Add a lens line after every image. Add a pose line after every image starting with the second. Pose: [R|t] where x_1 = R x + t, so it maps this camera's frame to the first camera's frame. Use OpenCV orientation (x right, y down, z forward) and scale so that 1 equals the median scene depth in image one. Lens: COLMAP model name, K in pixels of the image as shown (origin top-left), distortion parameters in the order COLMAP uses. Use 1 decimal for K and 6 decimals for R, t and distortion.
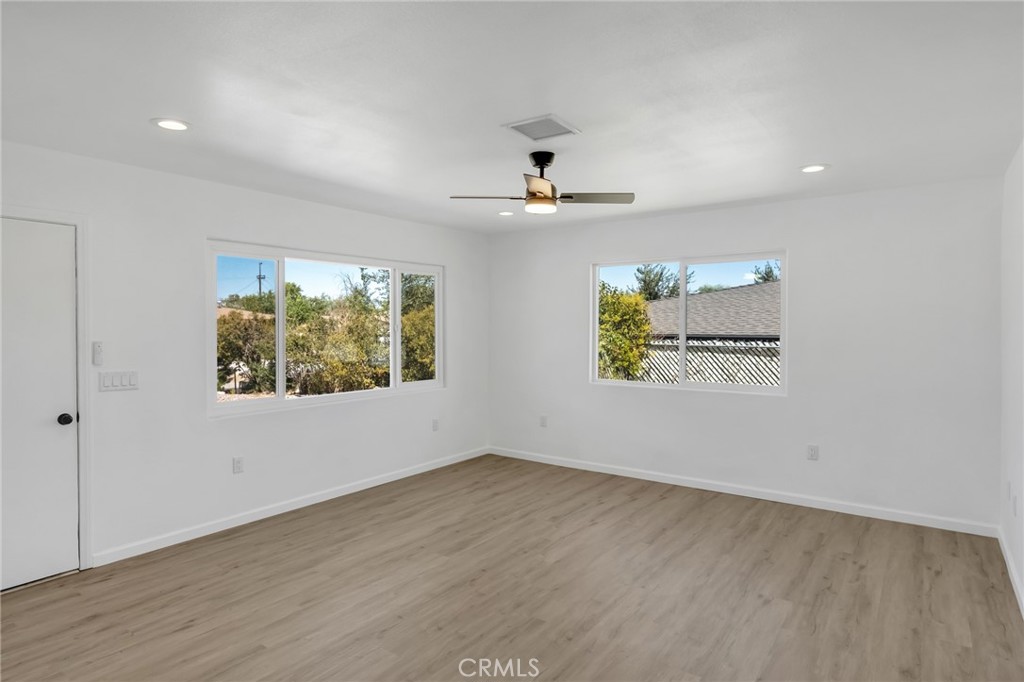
lens RADIAL K [[571.8, 0, 516.8], [0, 571.8, 336.6], [0, 0, 1]] dist [0.001409, -0.000792]
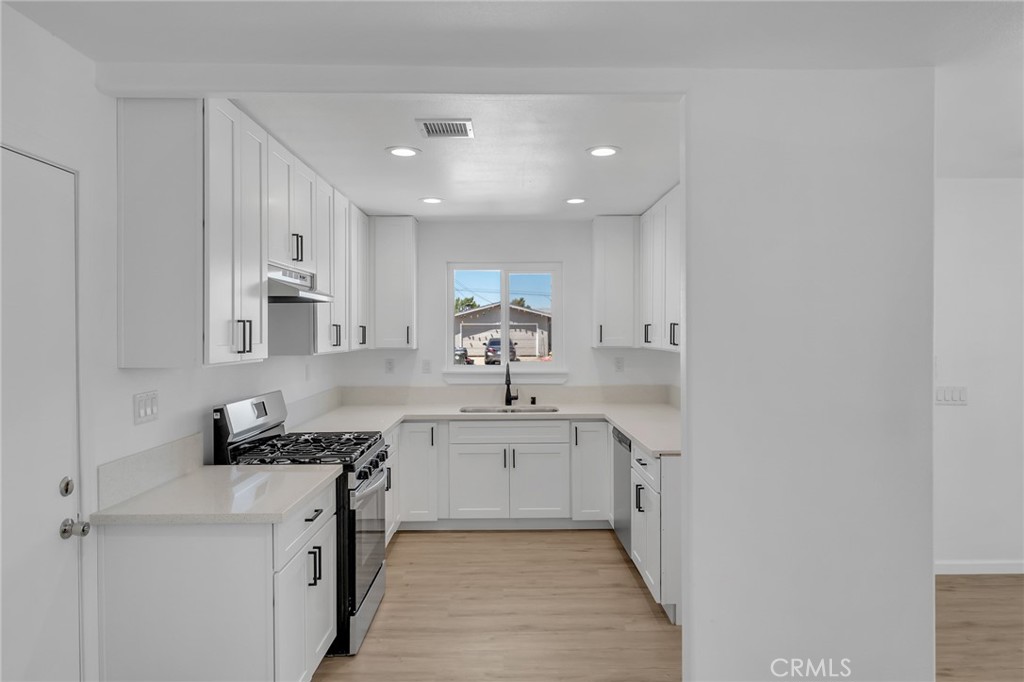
lens RADIAL K [[655.5, 0, 515.5], [0, 655.5, 337.6], [0, 0, 1]] dist [0.000419, 0.002458]
pose [[0.596117, 0.006284, -0.802873, -0.199243], [-0.012834, 0.999916, -0.001703, -0.011526], [0.802795, 0.011319, 0.596148, -0.268739]]
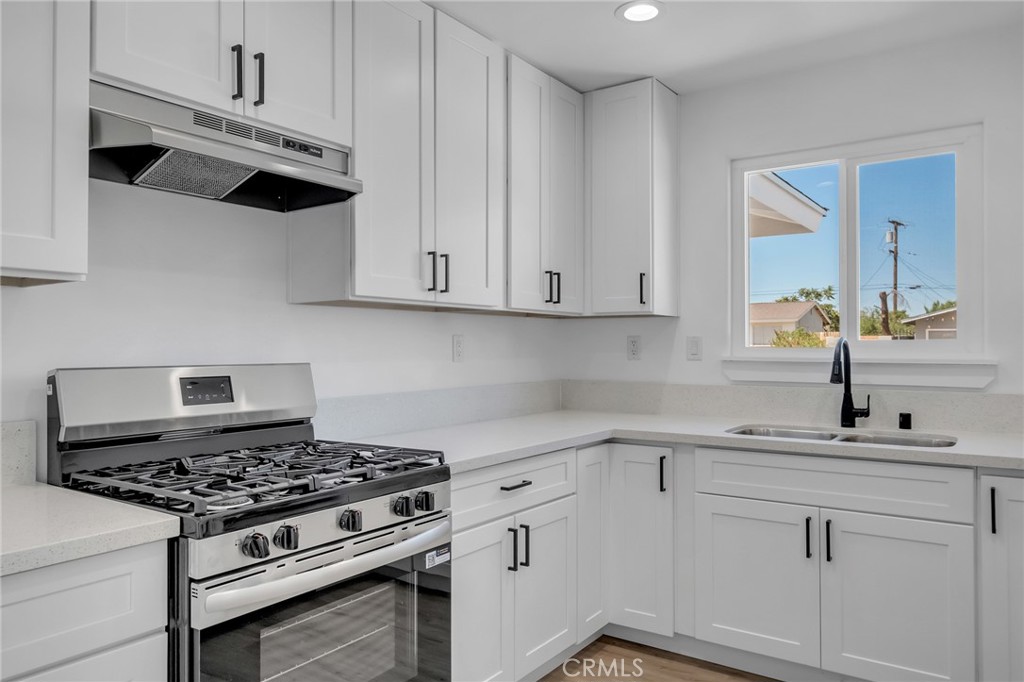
lens RADIAL K [[714.8, 0, 512.0], [0, 714.8, 341.0], [0, 0, 1]] dist [-0.000561, 0.000778]
pose [[0.012168, -0.006369, -0.999906, -0.577329], [-0.017596, 0.999824, -0.006583, 0.050616], [0.999771, 0.017675, 0.012053, 0.184752]]
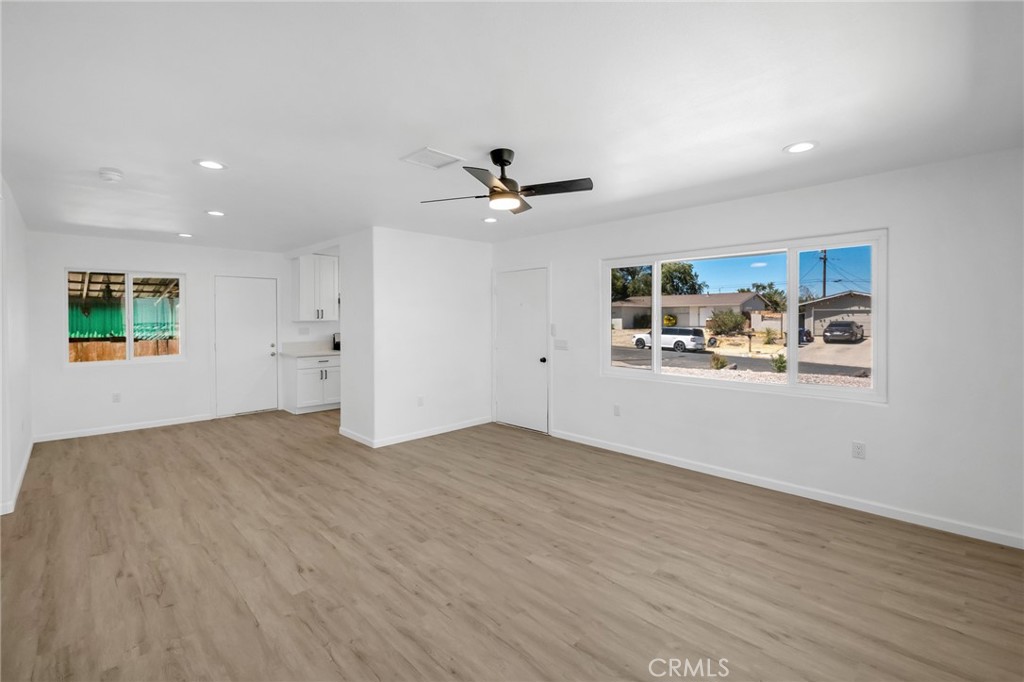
lens RADIAL K [[450.7, 0, 518.2], [0, 450.7, 322.9], [0, 0, 1]] dist [-0.002077, -0.001316]
pose [[-0.161322, 0.011871, -0.986830, 0.720237], [-0.015729, 0.999770, 0.014598, -0.012753], [0.986776, 0.017877, -0.161098, 0.974627]]
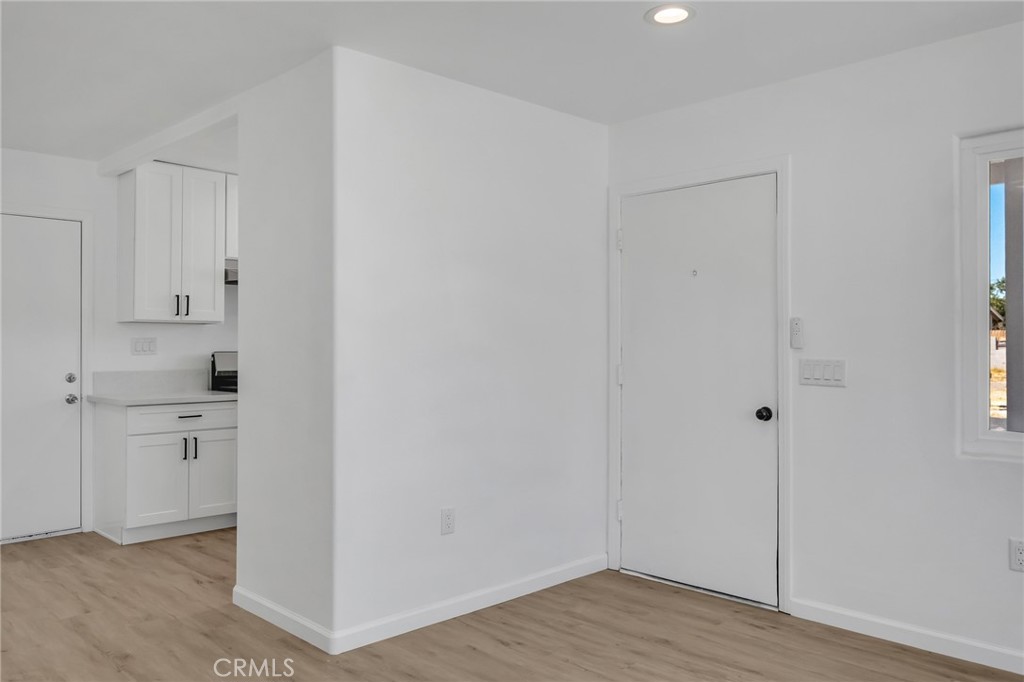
lens RADIAL K [[804.5, 0, 511.4], [0, 804.5, 335.0], [0, 0, 1]] dist [0.007545, 0.006408]
pose [[-0.175838, -0.006710, -0.984396, 0.331088], [-0.017000, 0.999848, -0.003779, 0.035876], [0.984272, 0.016070, -0.175925, 0.701690]]
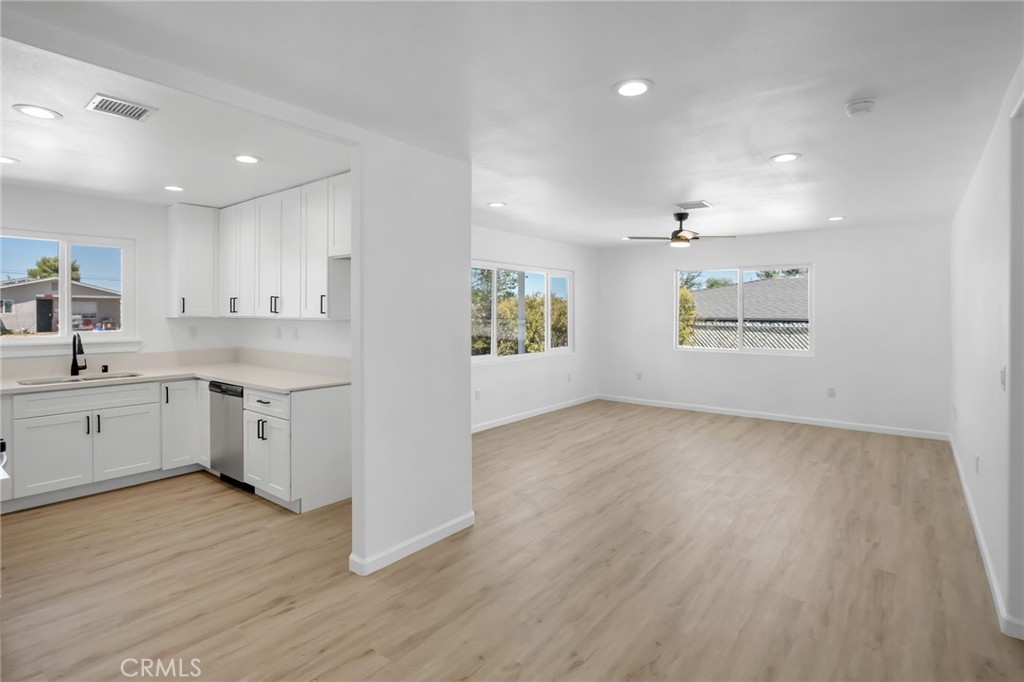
lens RADIAL K [[506.1, 0, 513.7], [0, 506.1, 315.9], [0, 0, 1]] dist [-0.009959, -0.000452]
pose [[0.999077, 0.001967, -0.042899, -0.338294], [-0.002393, 0.999948, -0.009873, 0.010609], [0.042877, 0.009966, 0.999031, -0.483231]]
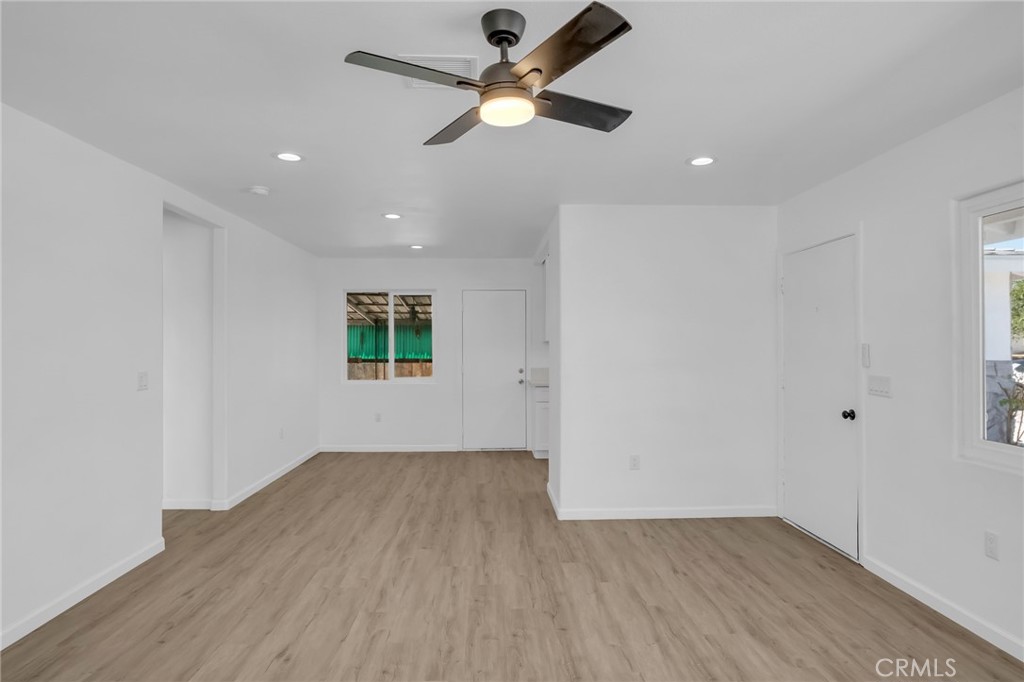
lens RADIAL K [[591.6, 0, 512.0], [0, 591.6, 341.0], [0, 0, 1]] dist [-0.003229, -0.000871]
pose [[-0.791320, -0.001174, -0.611401, 0.336721], [-0.009407, 0.999903, 0.010255, -0.000923], [0.611330, 0.013867, -0.791255, 1.238957]]
